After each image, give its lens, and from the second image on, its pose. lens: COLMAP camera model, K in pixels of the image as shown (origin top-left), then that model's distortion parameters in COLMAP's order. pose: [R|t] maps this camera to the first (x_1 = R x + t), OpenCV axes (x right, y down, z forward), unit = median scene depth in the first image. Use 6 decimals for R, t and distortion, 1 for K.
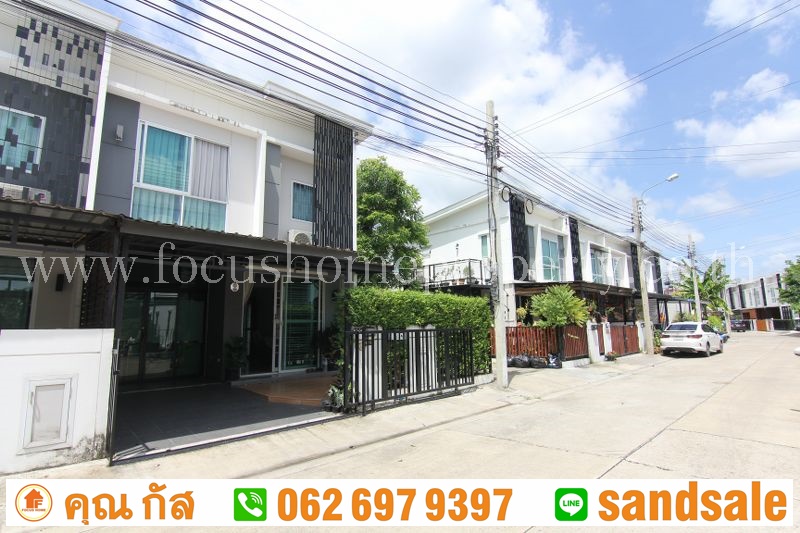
lens RADIAL K [[405.0, 0, 404.2], [0, 405.0, 263.1], [0, 0, 1]] dist [0.000143, -0.018330]
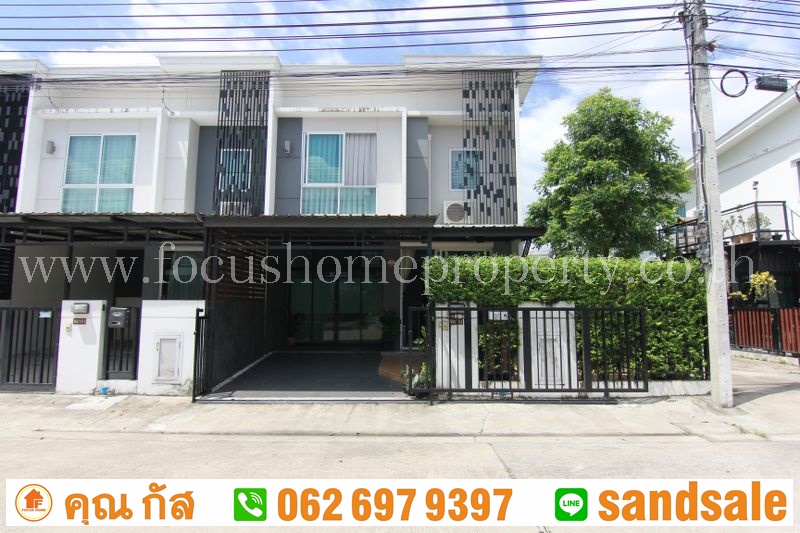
lens RADIAL K [[405.0, 0, 404.2], [0, 405.0, 263.1], [0, 0, 1]] dist [0.000143, -0.018330]
pose [[0.713474, -0.053522, -0.698635, 0.367471], [0.092598, 0.995535, 0.018298, 0.042507], [0.694536, -0.077748, 0.715244, 0.280777]]
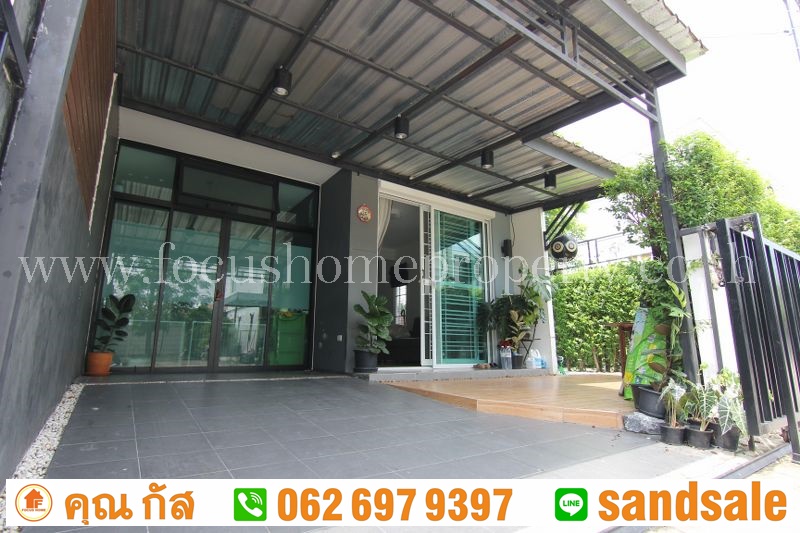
lens RADIAL K [[405.0, 0, 404.2], [0, 405.0, 263.1], [0, 0, 1]] dist [0.000143, -0.018330]
pose [[0.986744, -0.020129, -0.161034, -0.291226], [0.008979, 0.997530, -0.069671, 0.185379], [0.162038, 0.067301, 0.984487, 0.472609]]
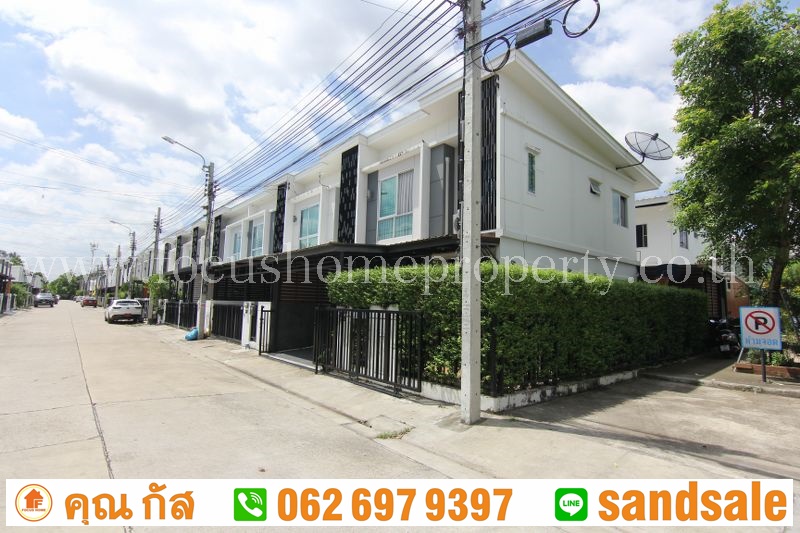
lens RADIAL K [[405.0, 0, 404.2], [0, 405.0, 263.1], [0, 0, 1]] dist [0.000143, -0.018330]
pose [[-0.074202, -0.088195, -0.993336, 0.903122], [0.129738, 0.986763, -0.097303, 0.148712], [0.988768, -0.136093, -0.061778, 1.074777]]
